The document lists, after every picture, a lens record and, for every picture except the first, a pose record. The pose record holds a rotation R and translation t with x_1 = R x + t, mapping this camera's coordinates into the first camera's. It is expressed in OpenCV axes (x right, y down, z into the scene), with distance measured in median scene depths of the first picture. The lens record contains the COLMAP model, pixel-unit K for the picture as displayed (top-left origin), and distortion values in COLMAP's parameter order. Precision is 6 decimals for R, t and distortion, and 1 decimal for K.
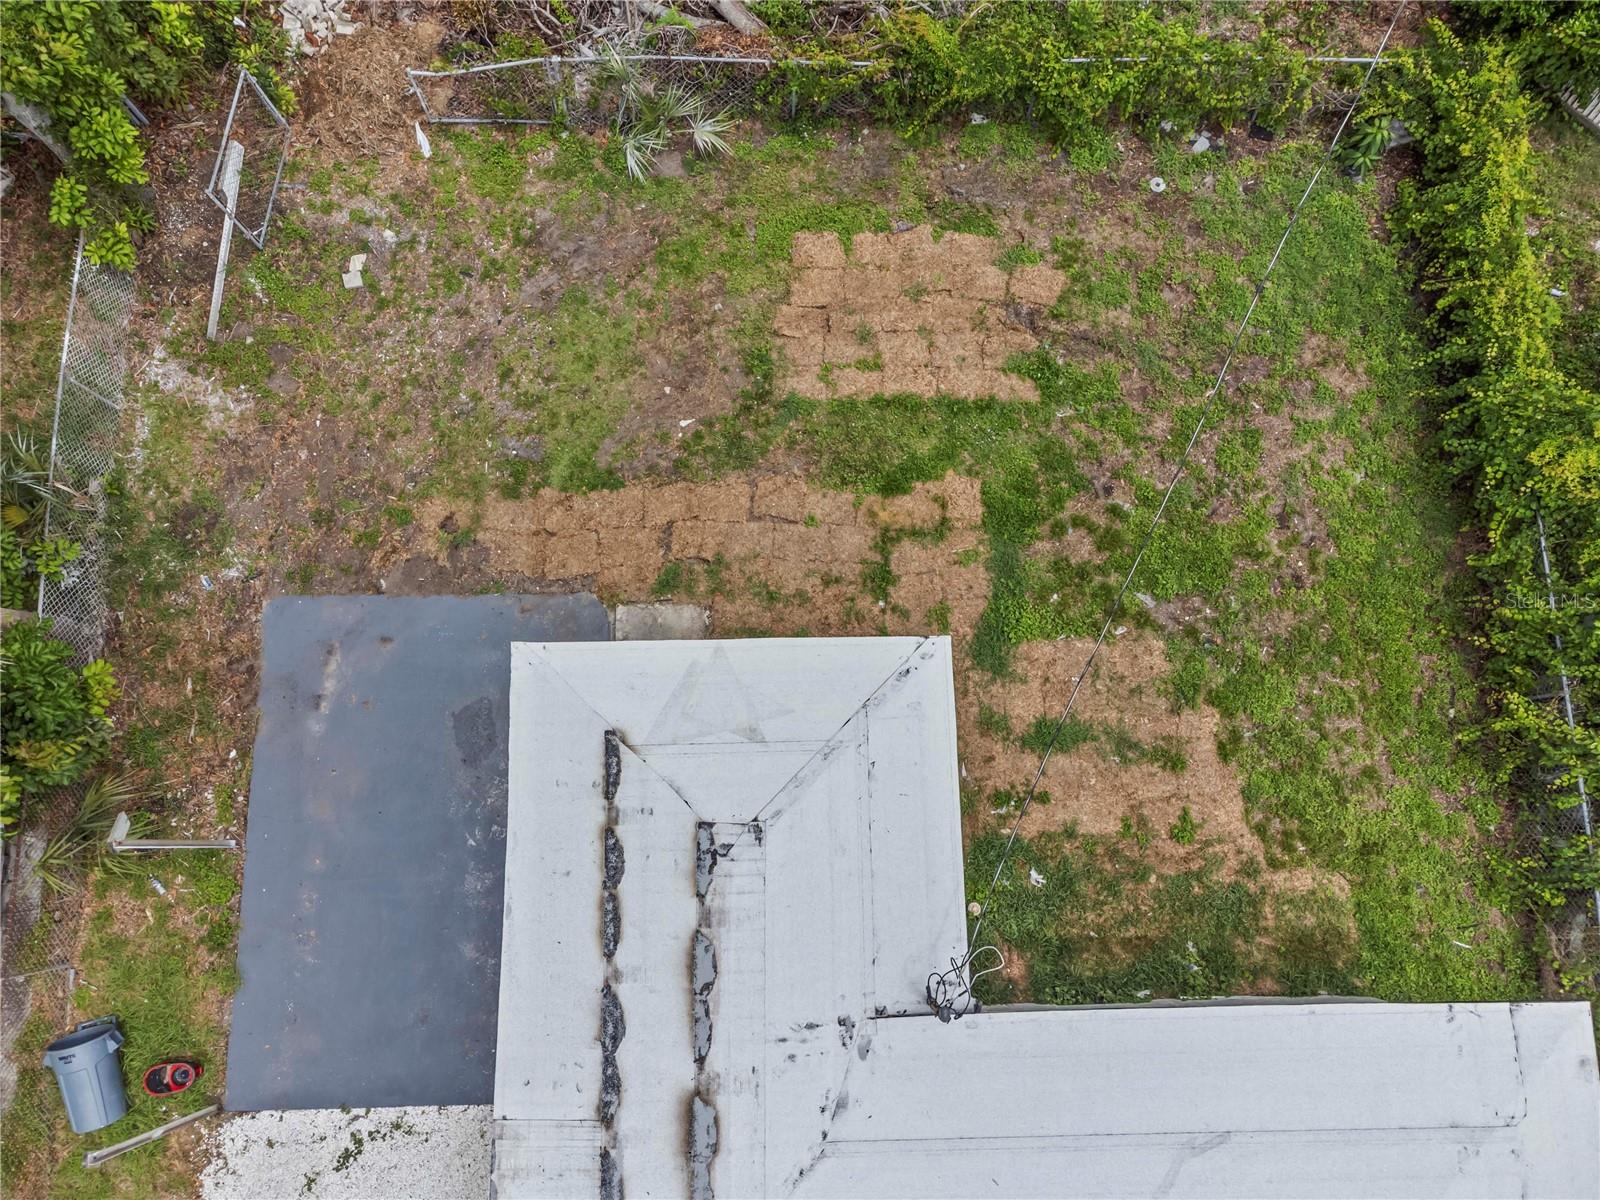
lens RADIAL K [[1127.2, 0, 800.0], [0, 1127.2, 600.0], [0, 0, 1]] dist [0.066354, -0.001249]
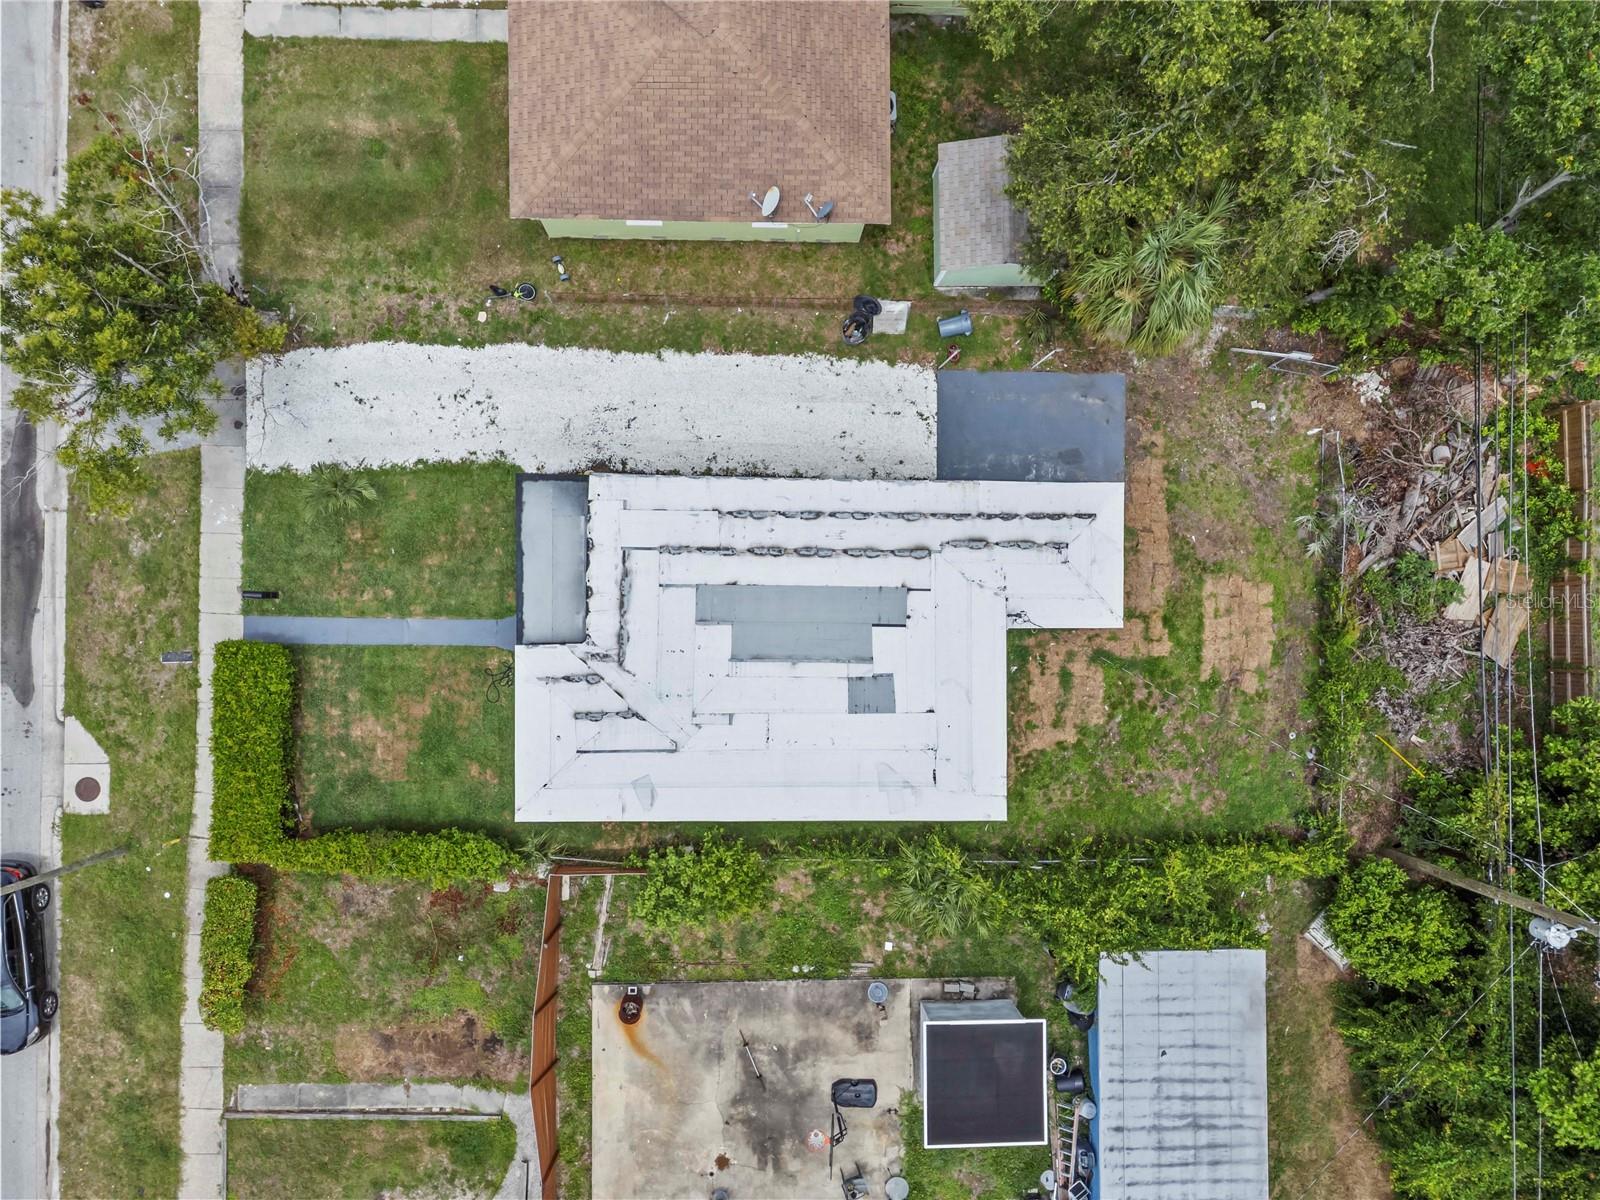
lens RADIAL K [[1179.4, 0, 800.0], [0, 1179.4, 600.0], [0, 0, 1]] dist [0.018320, 0.000348]
pose [[-0.022121, 0.999439, -0.025150, 0.121010], [-0.990807, -0.018558, 0.134001, 0.354526], [0.133459, 0.027883, 0.990662, -1.709537]]
